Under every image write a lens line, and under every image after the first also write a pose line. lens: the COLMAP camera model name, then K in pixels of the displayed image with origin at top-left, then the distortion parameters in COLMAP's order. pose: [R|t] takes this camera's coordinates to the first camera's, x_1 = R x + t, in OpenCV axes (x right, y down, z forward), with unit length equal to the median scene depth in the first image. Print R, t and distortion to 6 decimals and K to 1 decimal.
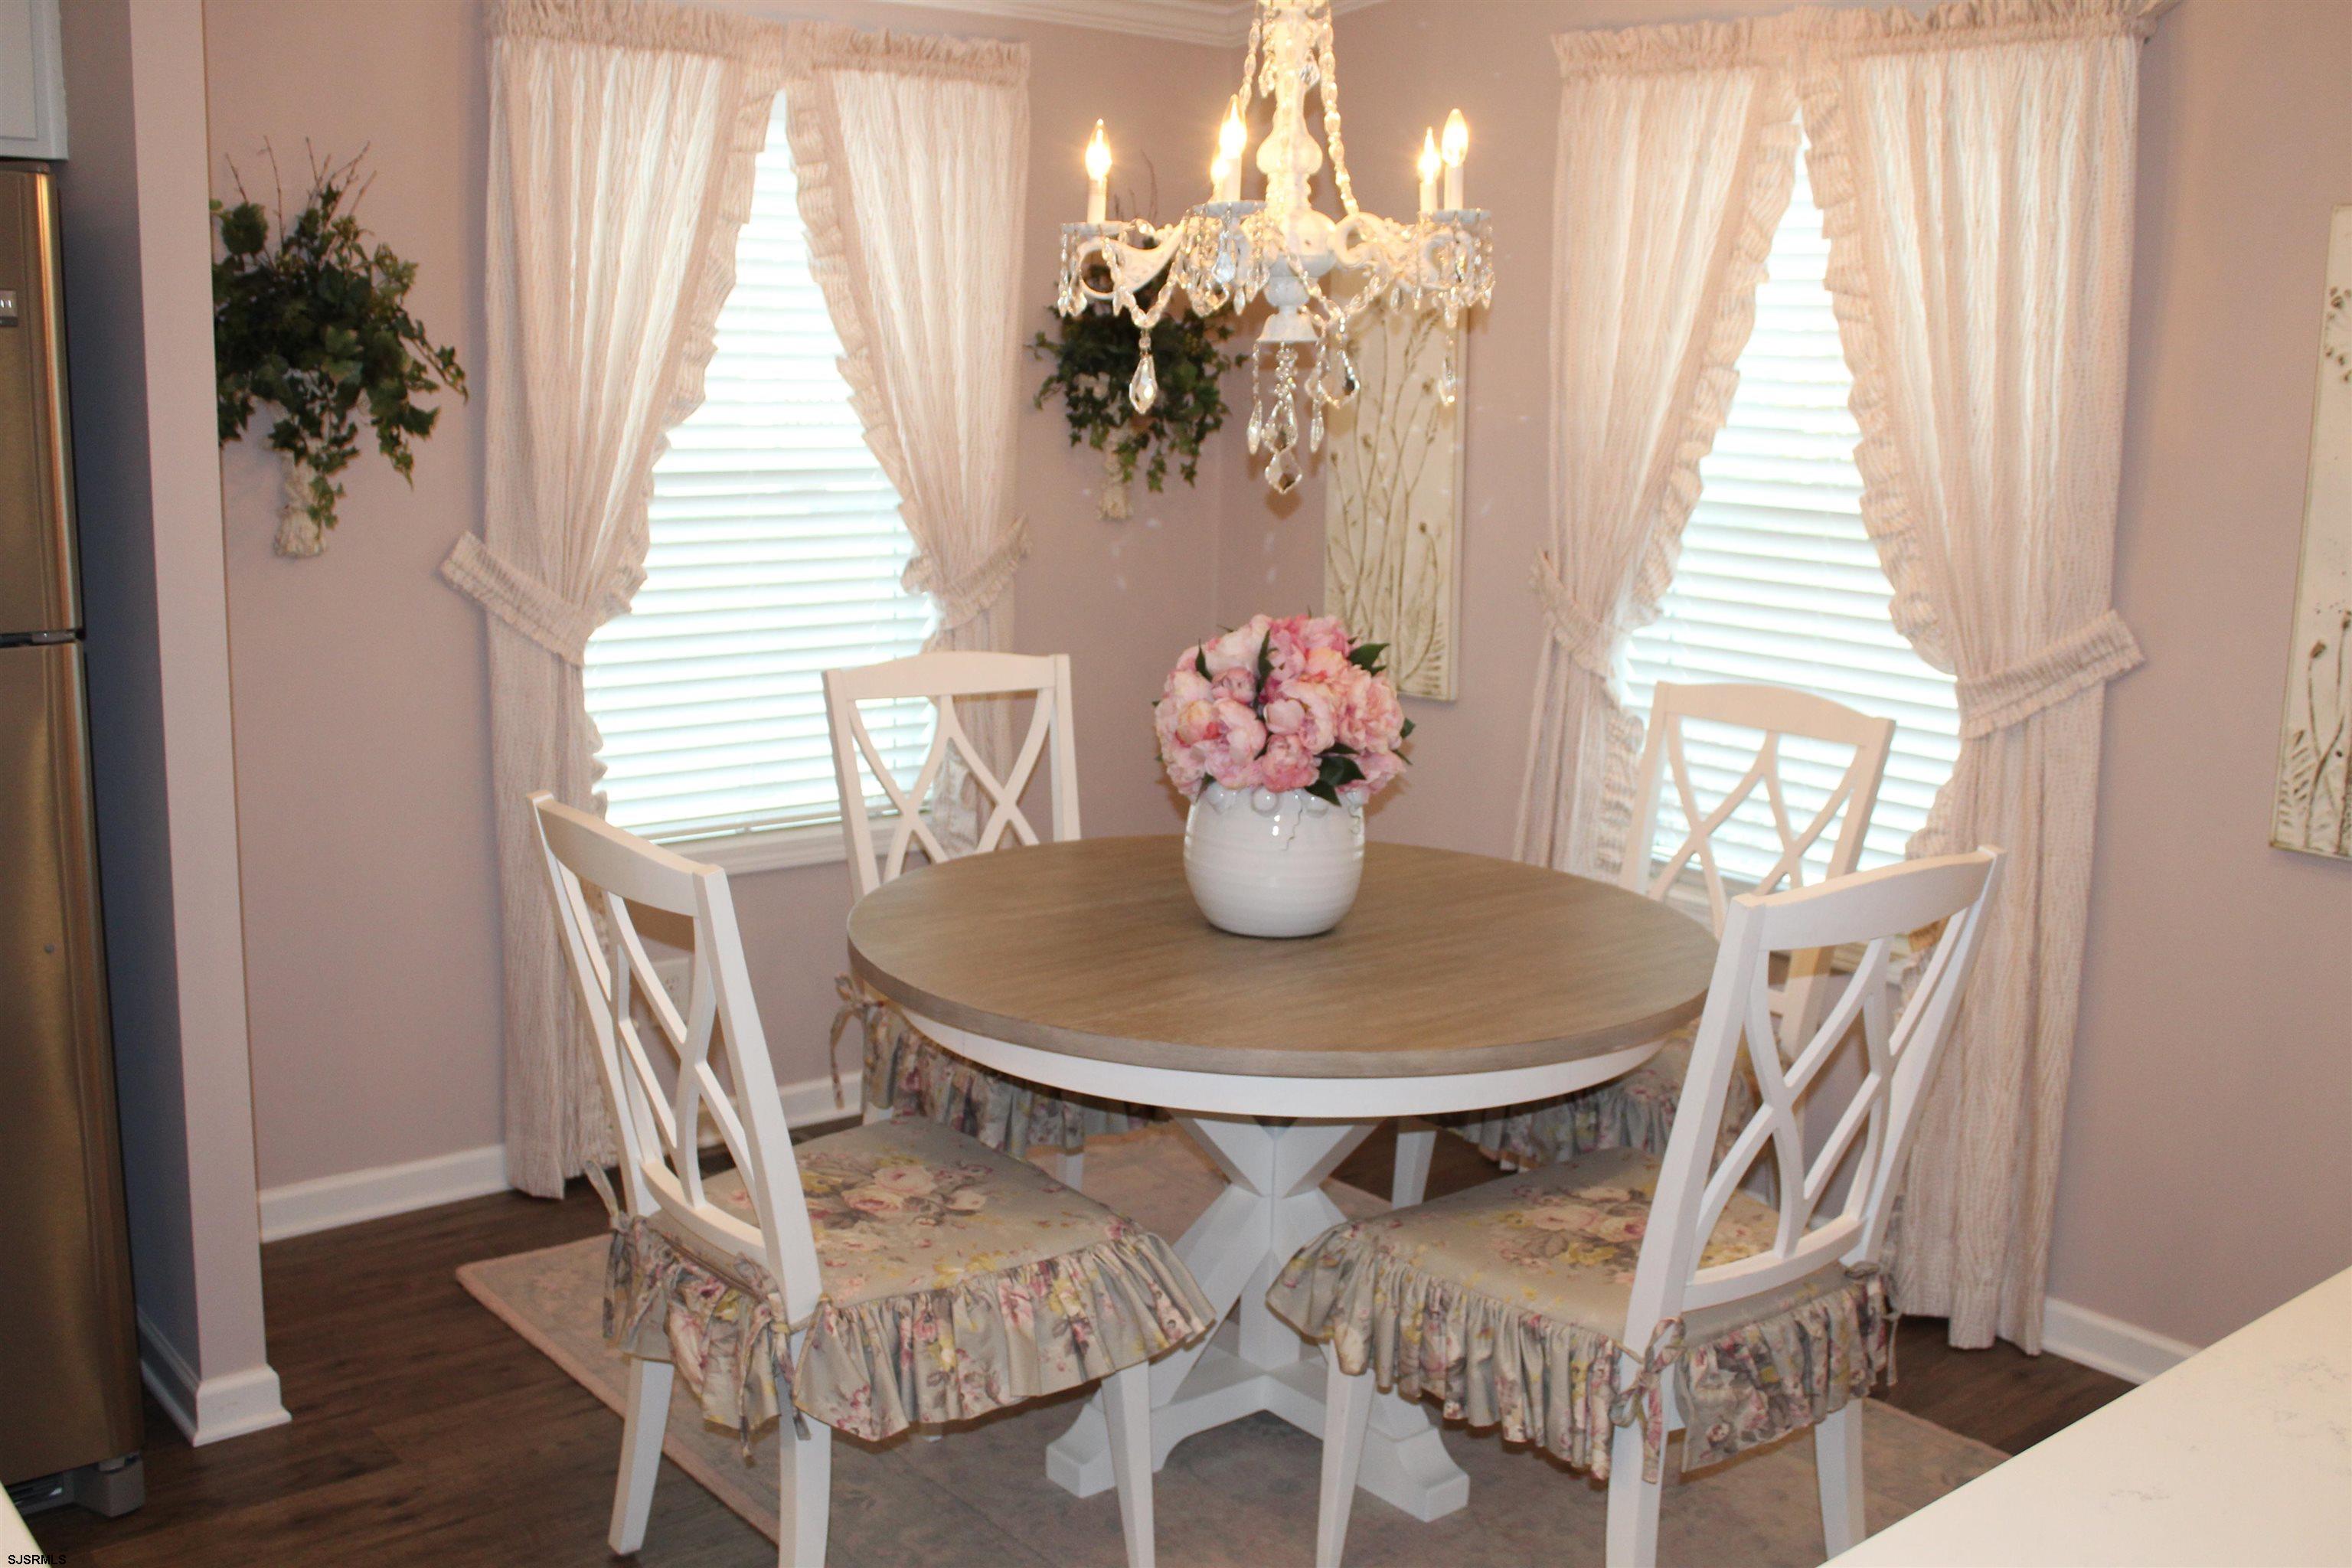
lens RADIAL K [[2288.0, 0, 1178.2], [0, 2288.0, 807.5], [0, 0, 1]] dist [-0.151374, 0.157512]
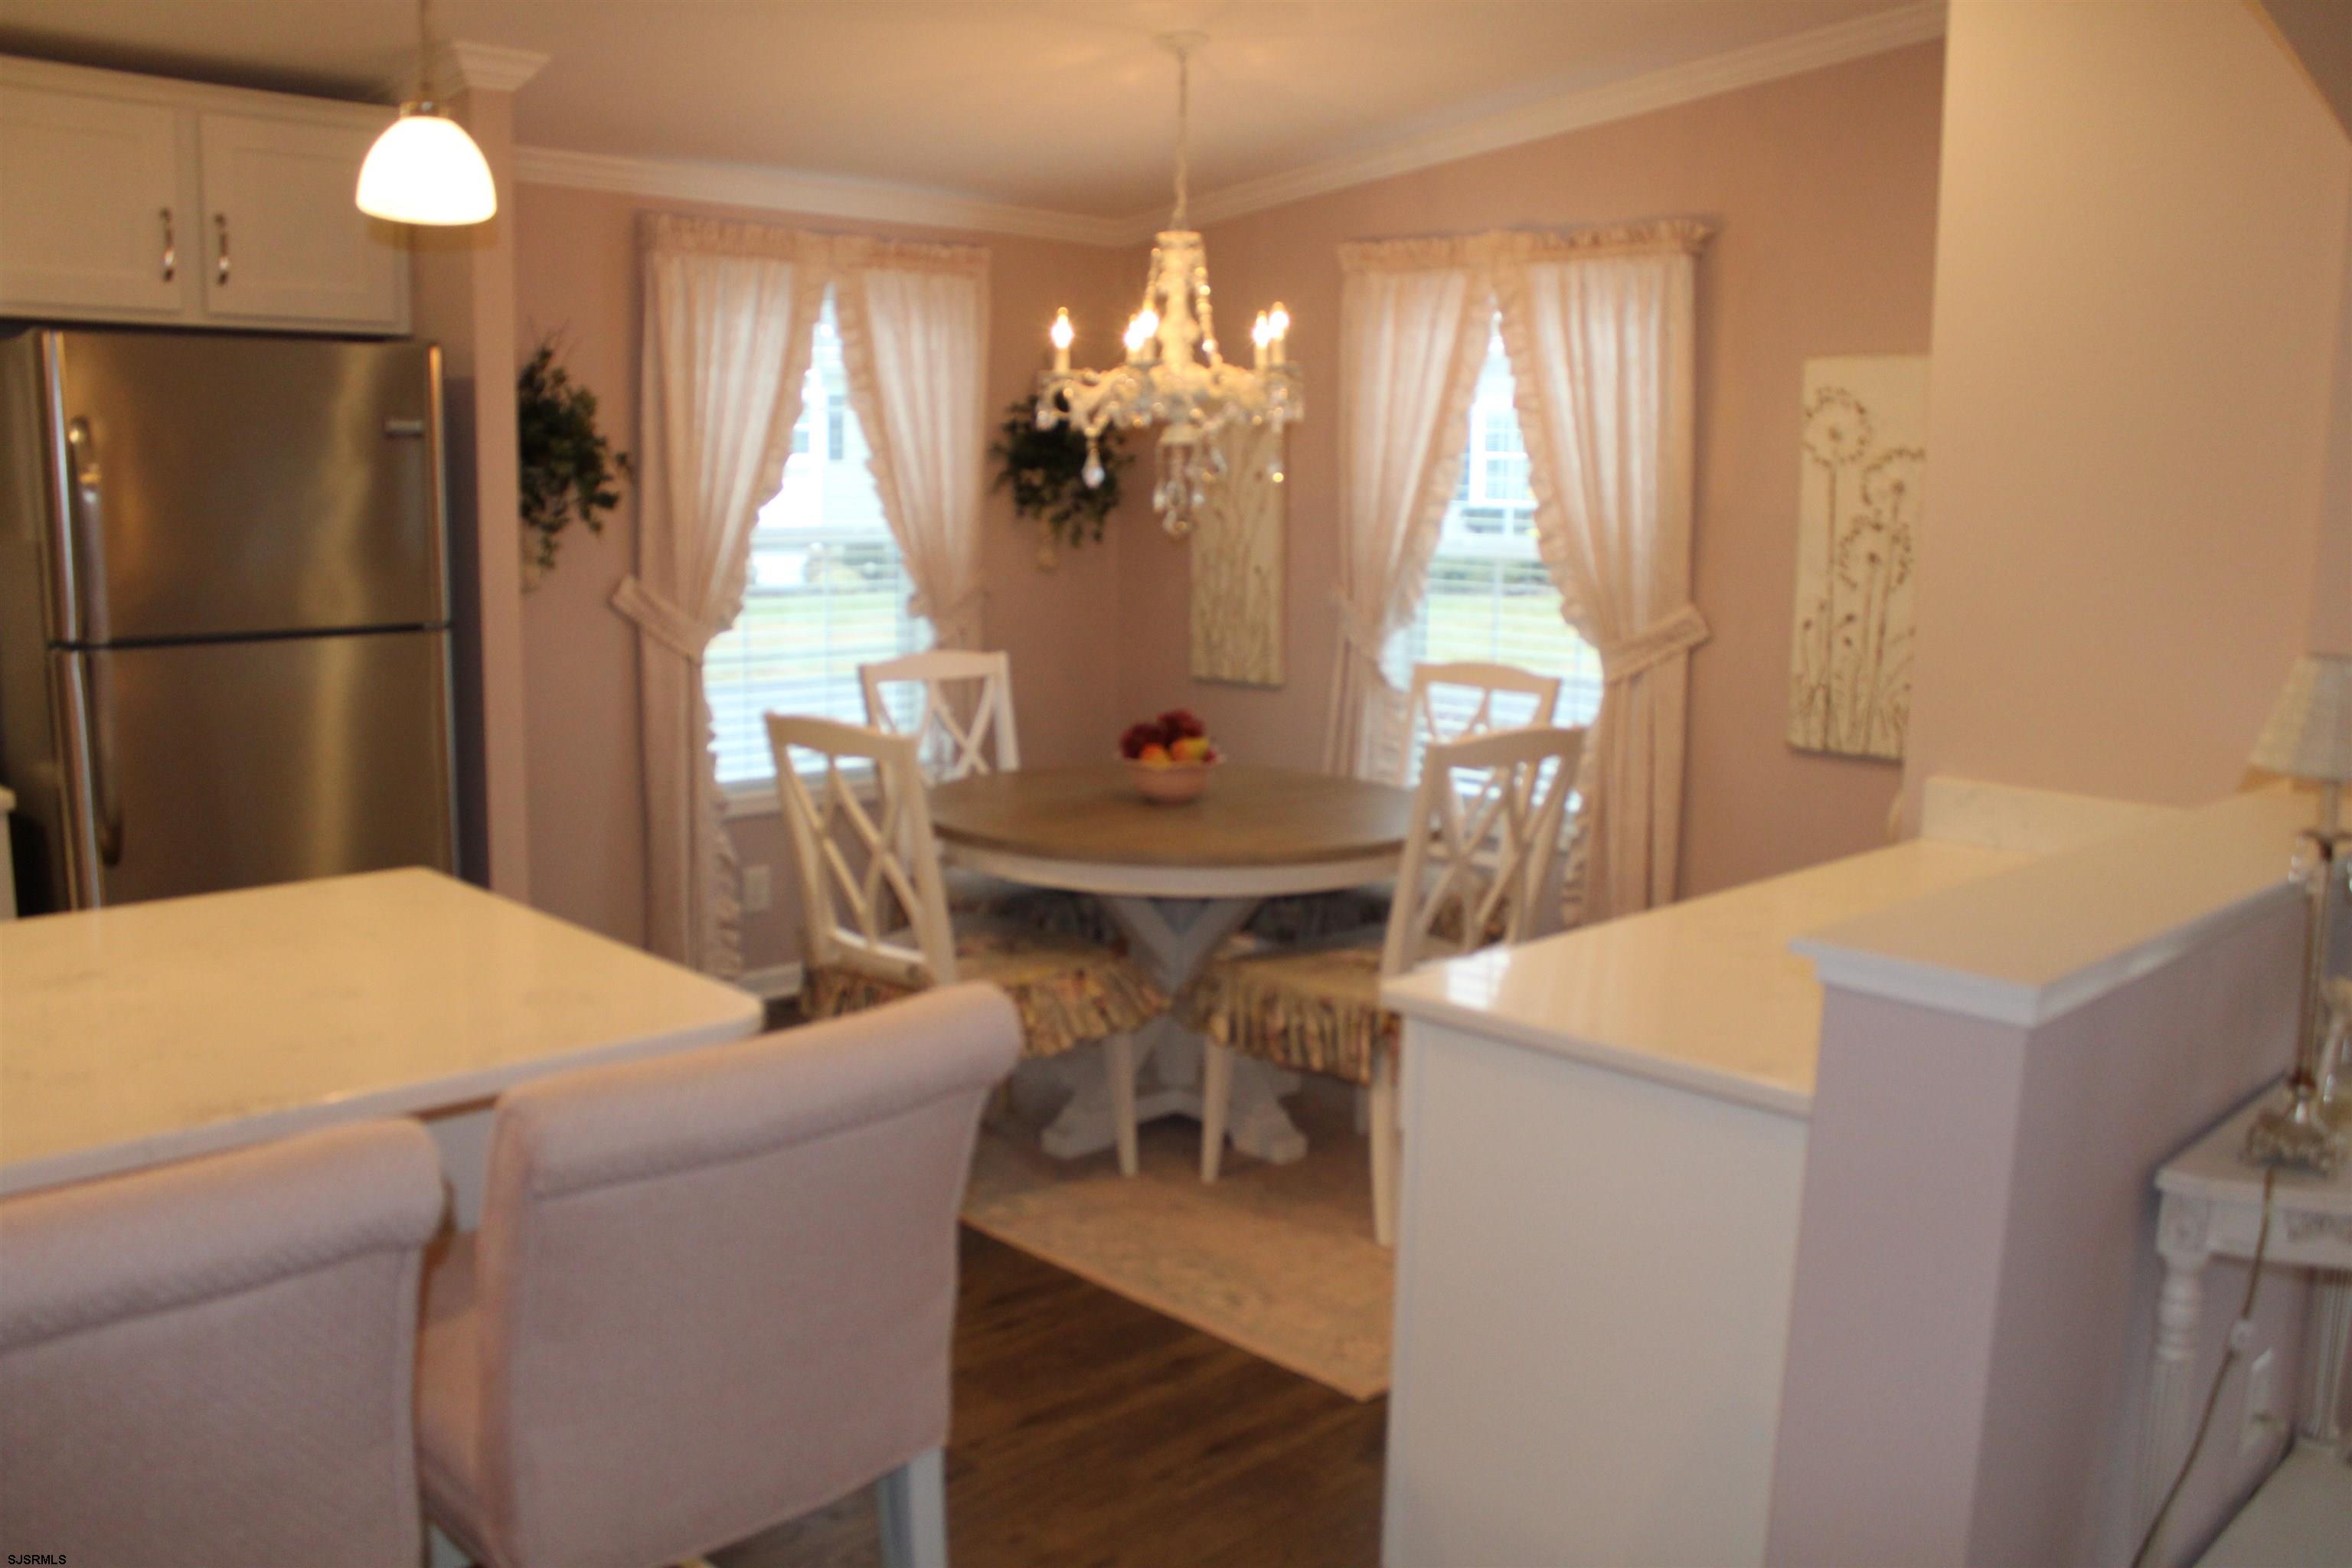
lens RADIAL K [[1968.3, 0, 1176.0], [0, 1968.3, 784.0], [0, 0, 1]] dist [-0.183875, 0.176927]
pose [[0.997368, -0.018275, 0.070162, -0.046573], [0.020774, 0.999170, -0.035053, 0.073931], [-0.069463, 0.036418, 0.996920, -0.326902]]
